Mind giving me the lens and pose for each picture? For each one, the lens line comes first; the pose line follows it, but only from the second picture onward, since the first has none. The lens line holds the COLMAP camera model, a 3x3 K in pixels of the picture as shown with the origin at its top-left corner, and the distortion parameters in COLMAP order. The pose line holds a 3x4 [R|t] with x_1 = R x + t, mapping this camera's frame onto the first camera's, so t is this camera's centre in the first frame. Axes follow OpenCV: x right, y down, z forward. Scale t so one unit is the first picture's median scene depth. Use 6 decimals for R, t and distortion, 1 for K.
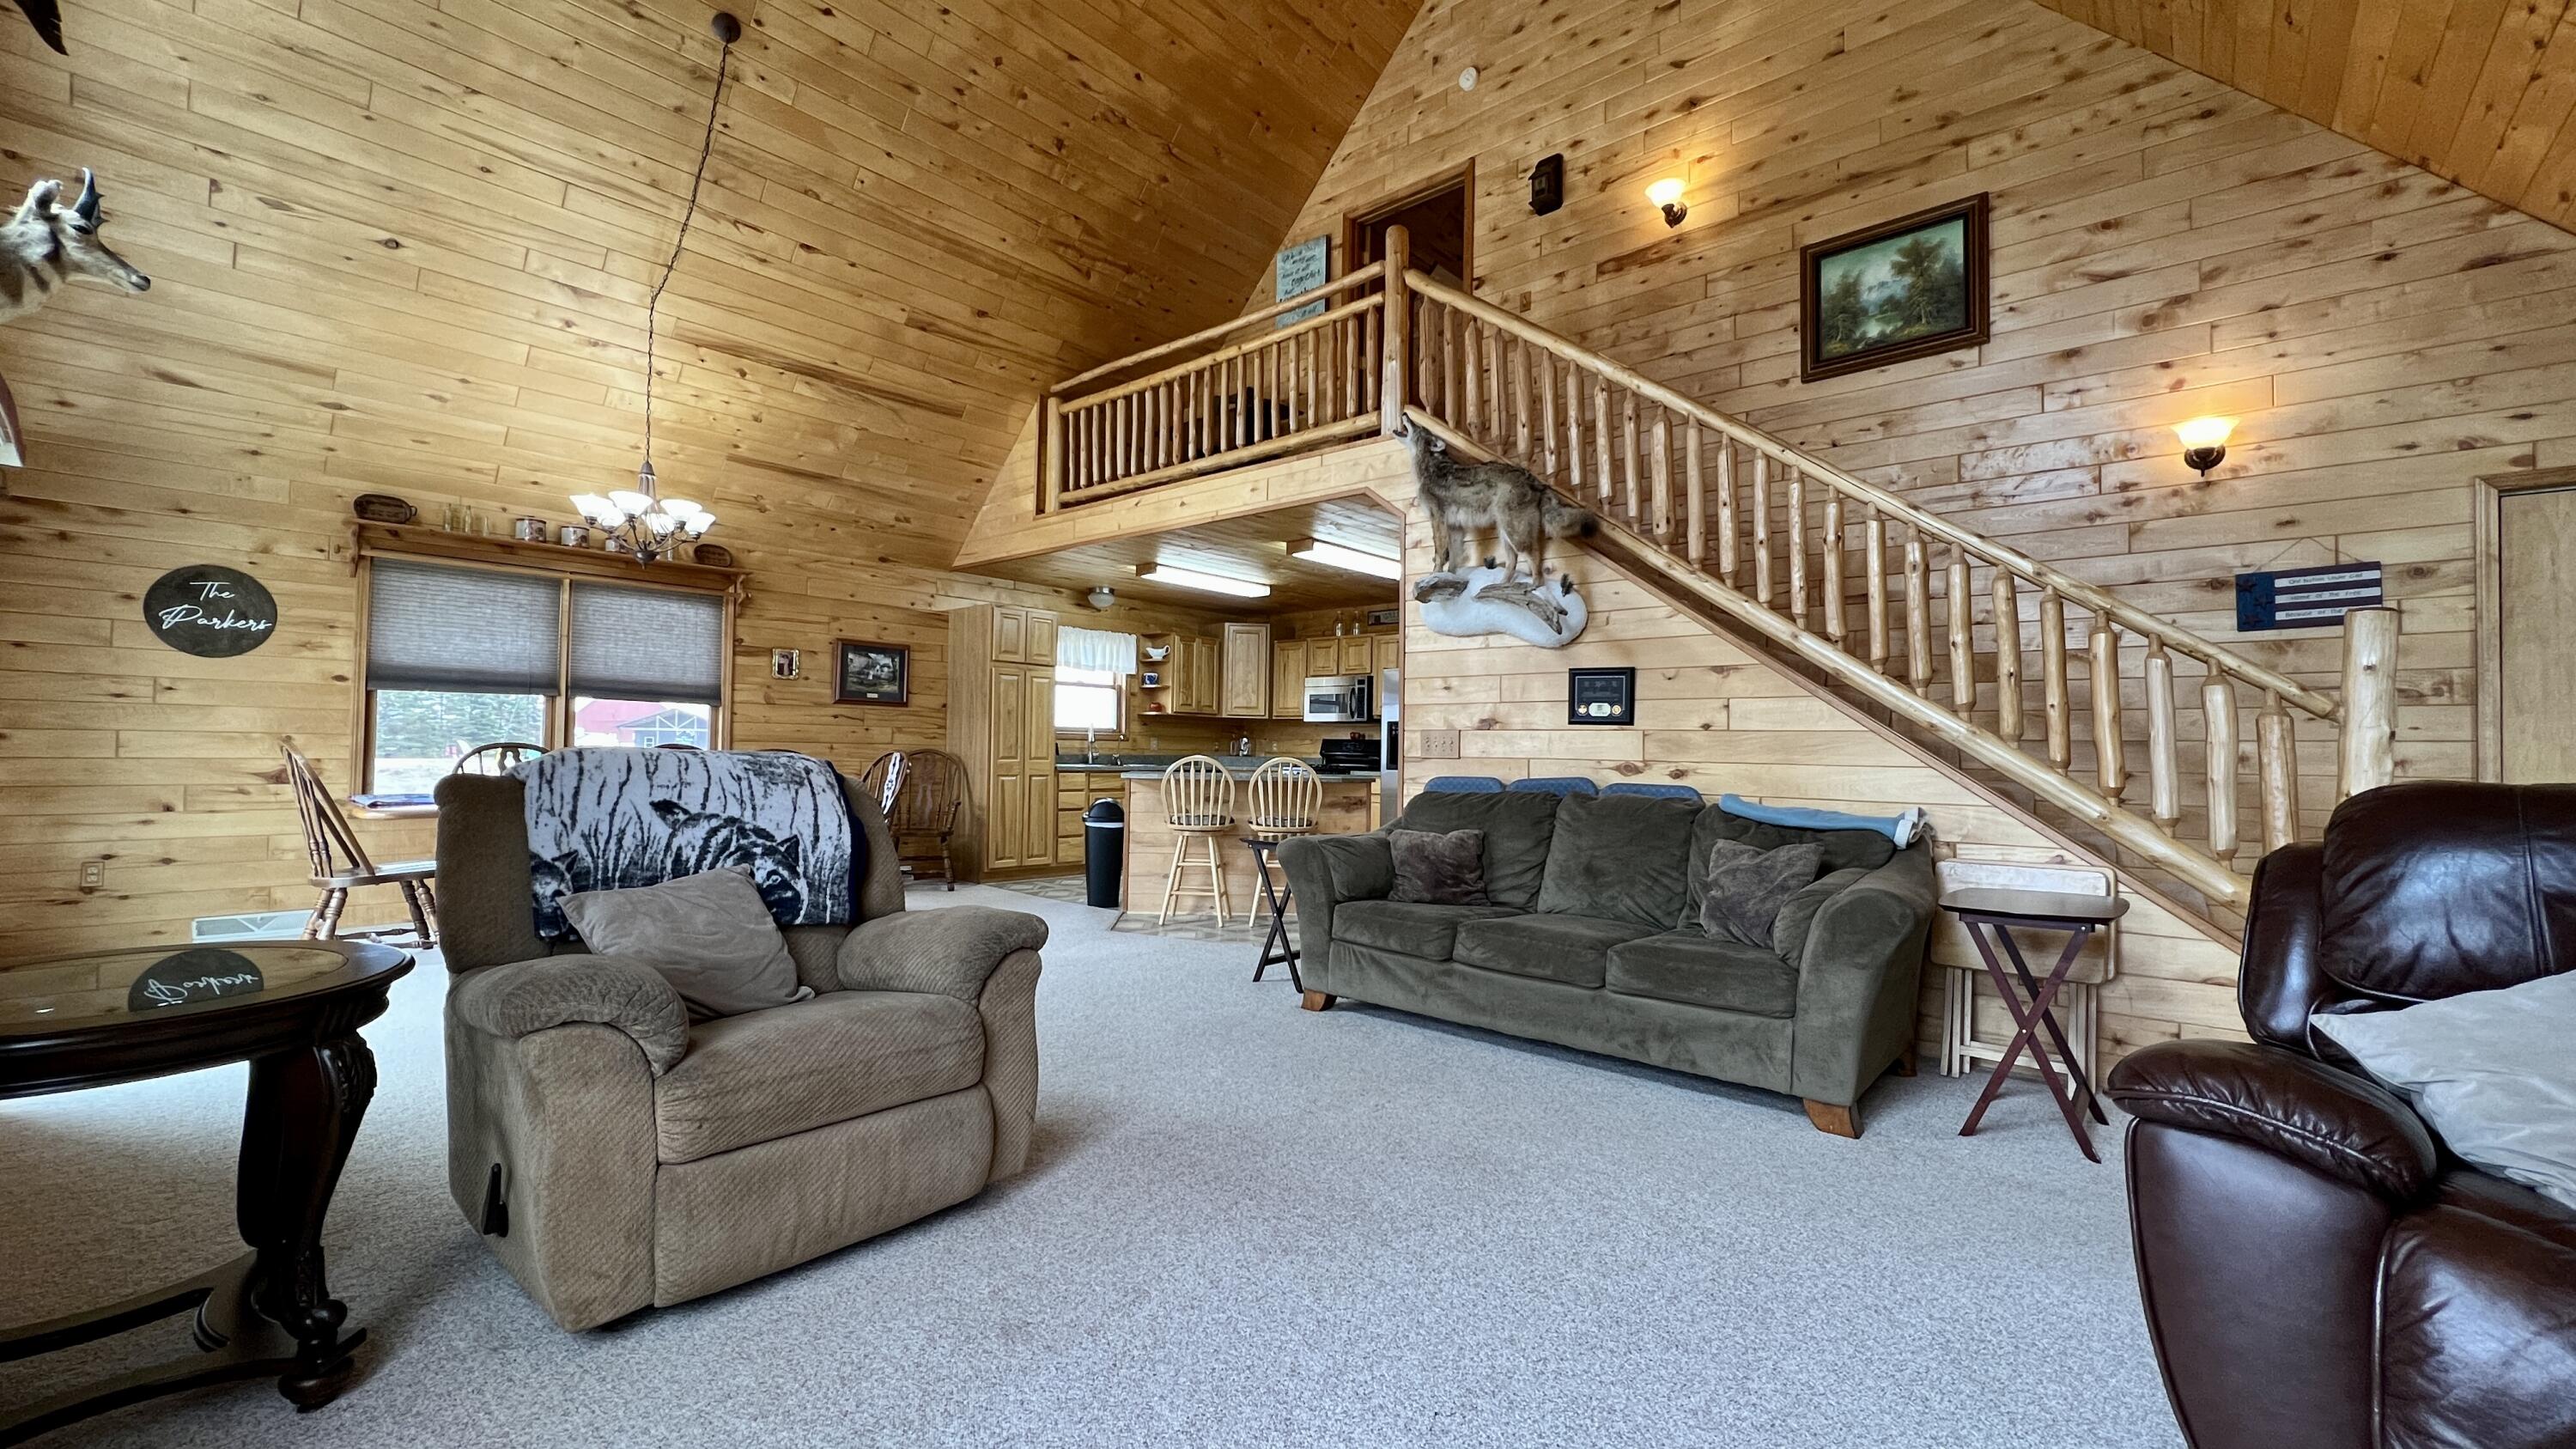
lens RADIAL K [[1030.9, 0, 1297.4], [0, 1030.9, 732.4], [0, 0, 1]] dist [0.000632, -0.000009]
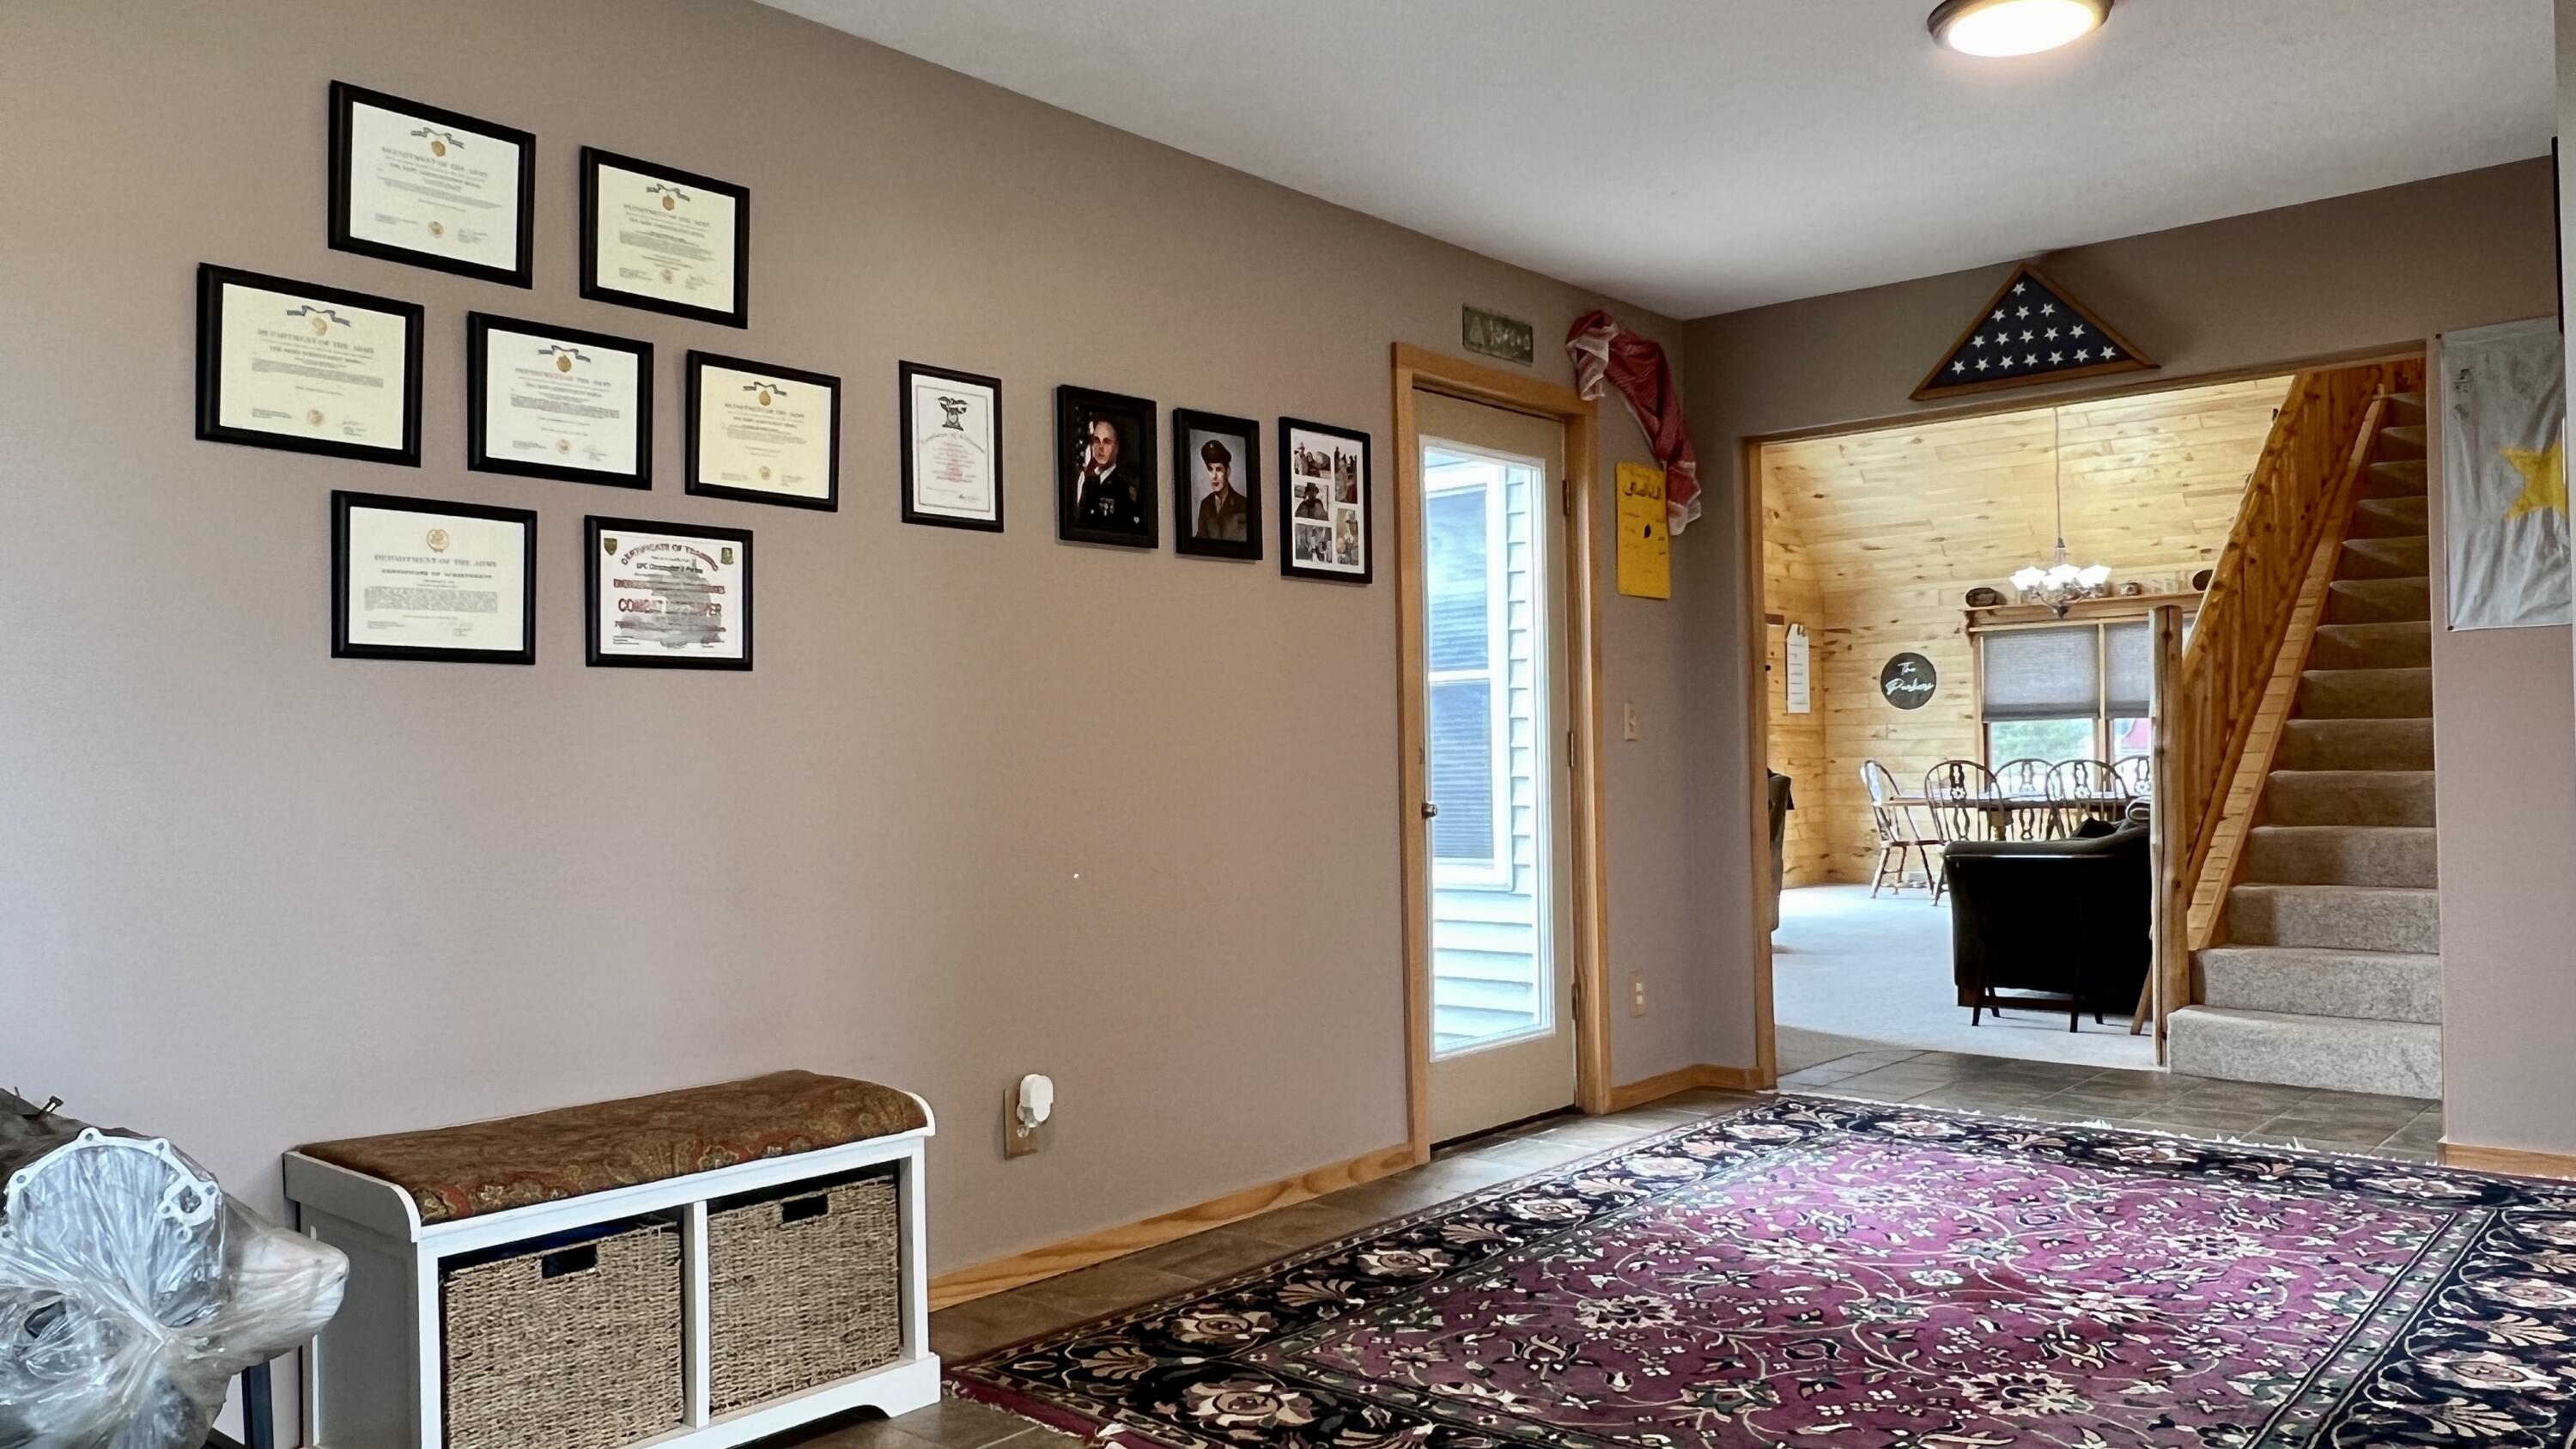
lens RADIAL K [[1830.7, 0, 1294.6], [0, 1830.7, 737.1], [0, 0, 1]] dist [-0.004570, 0.002796]
pose [[0.003308, -0.035006, -0.999382, 1.255047], [0.033936, 0.998815, -0.034874, 0.026012], [0.999419, -0.033799, 0.004492, 0.021102]]
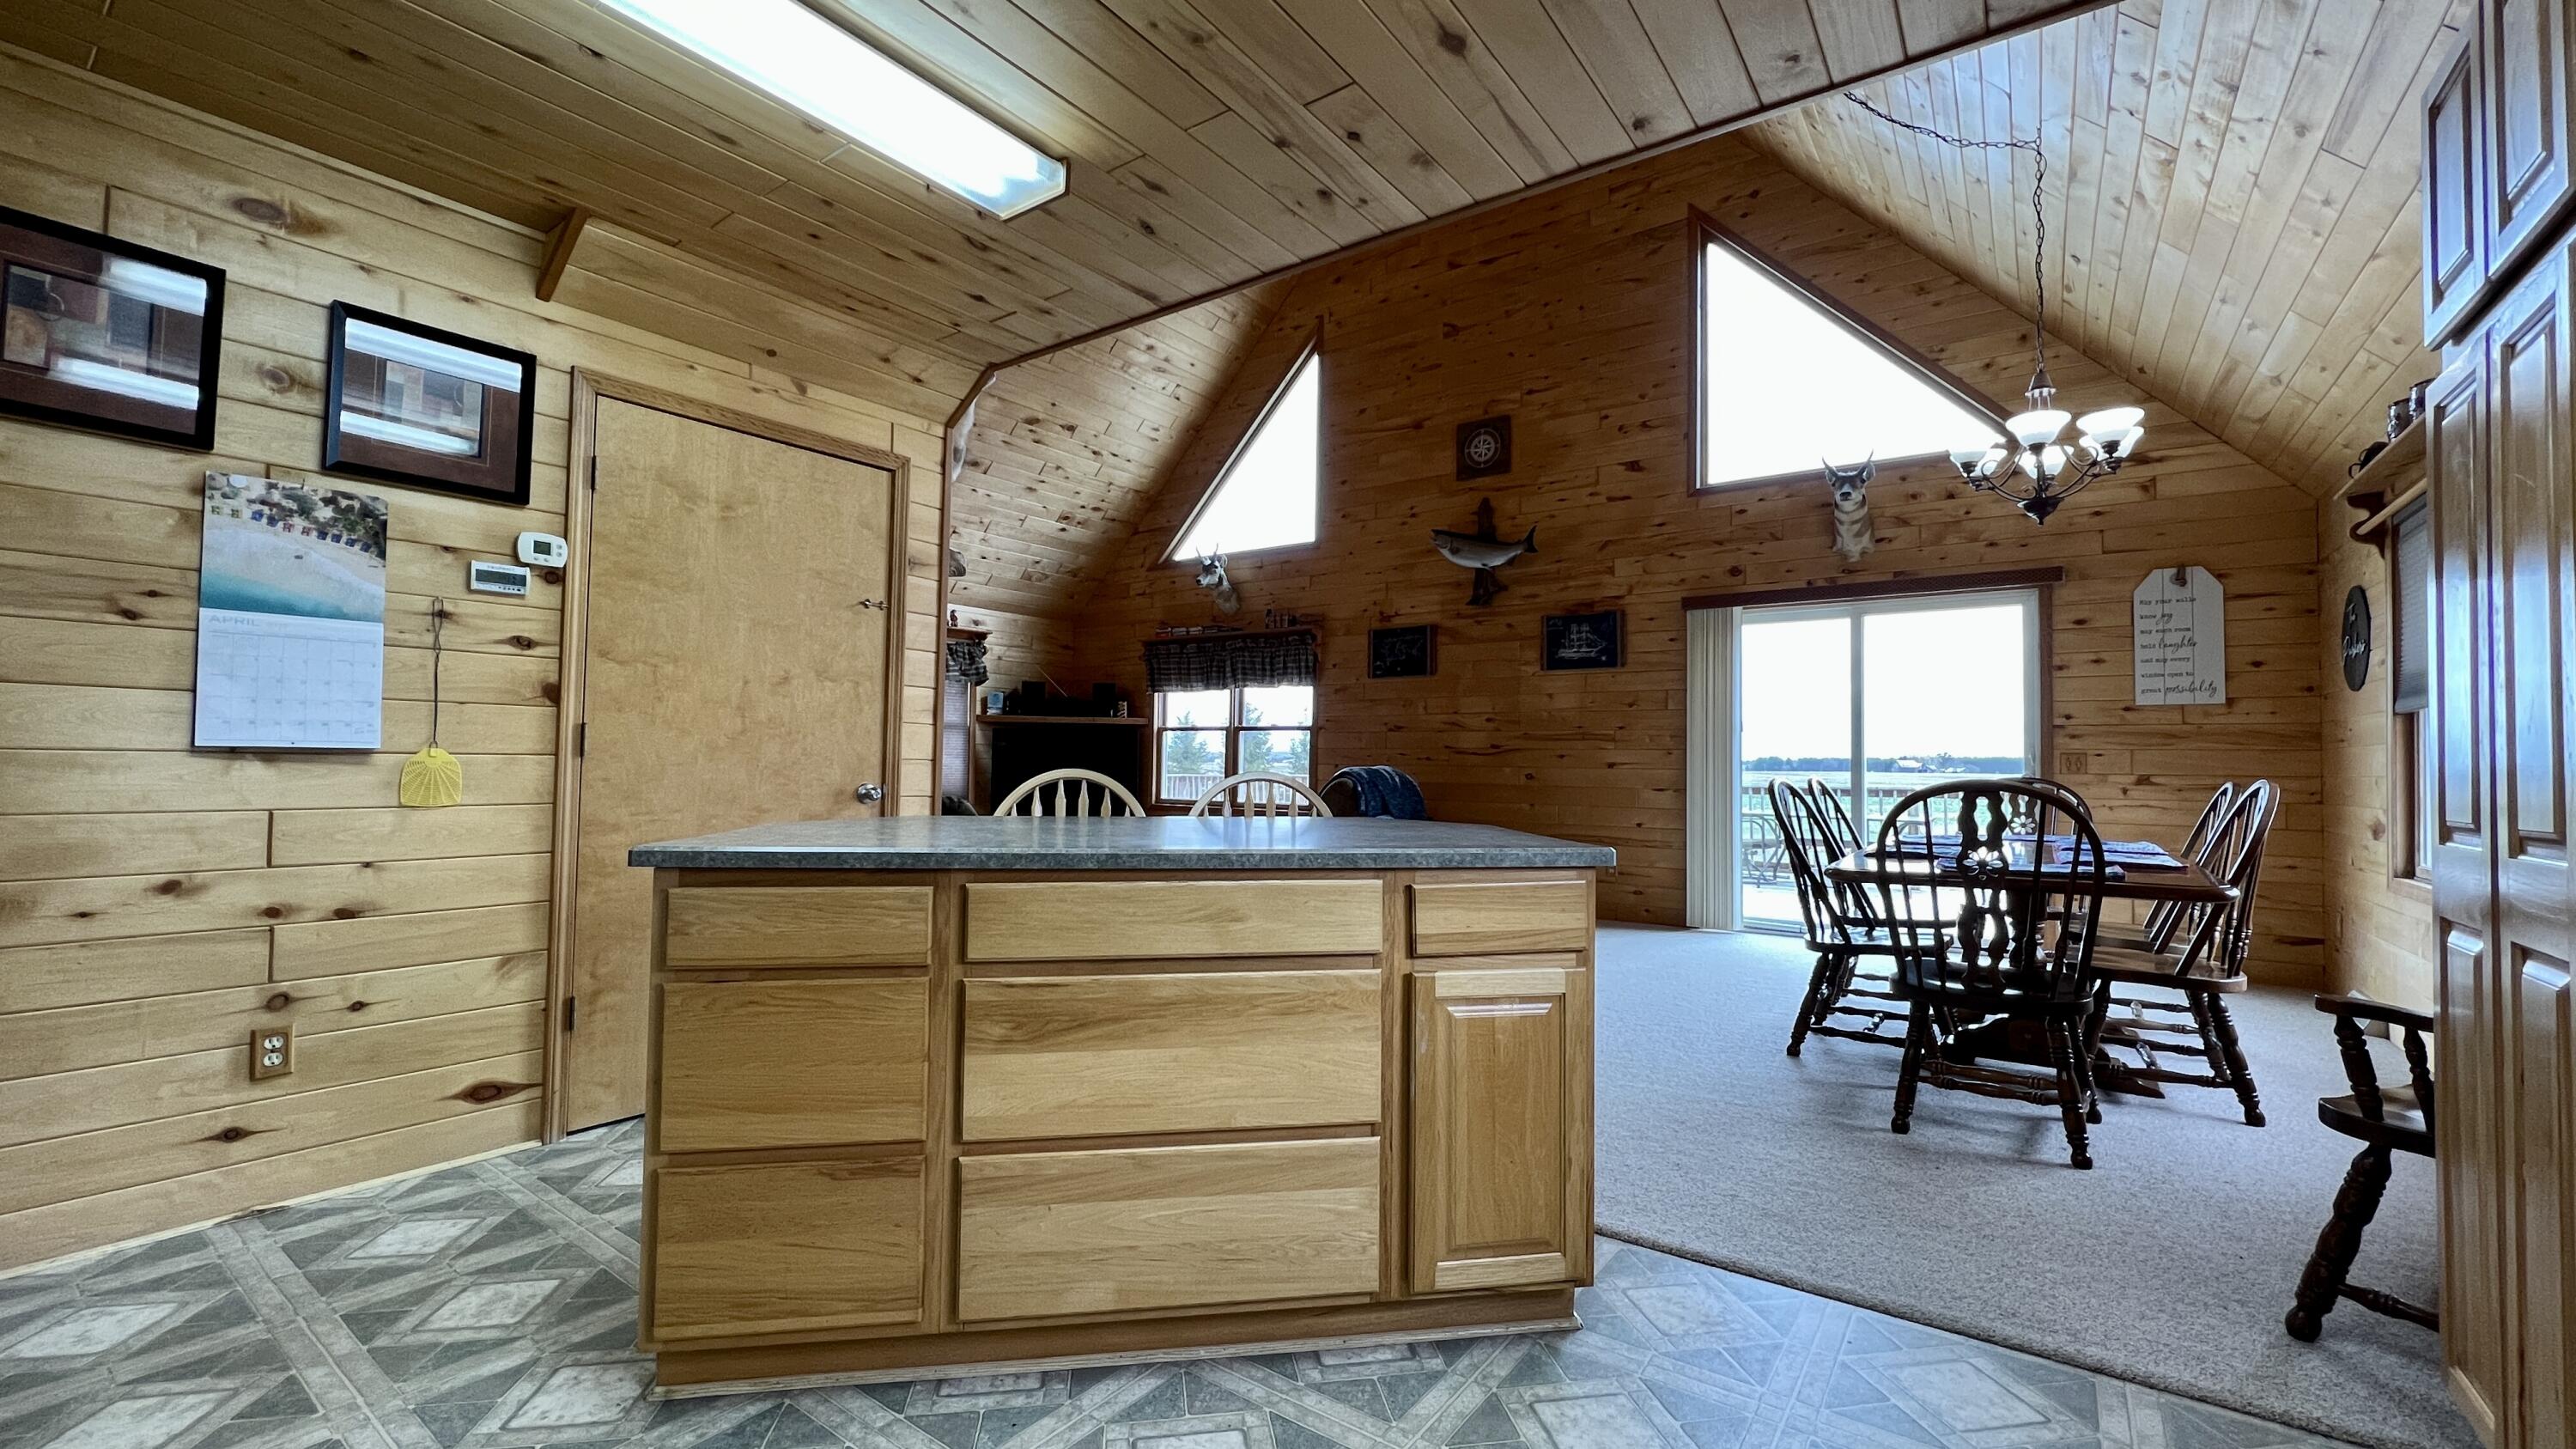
lens RADIAL K [[1032.2, 0, 1295.9], [0, 1032.2, 731.5], [0, 0, 1]] dist [-0.001504, 0.000407]
pose [[-0.994929, -0.035753, -0.094007, -0.056592], [-0.030859, 0.998117, -0.053002, 0.024843], [0.095725, -0.049832, -0.994160, 1.247999]]
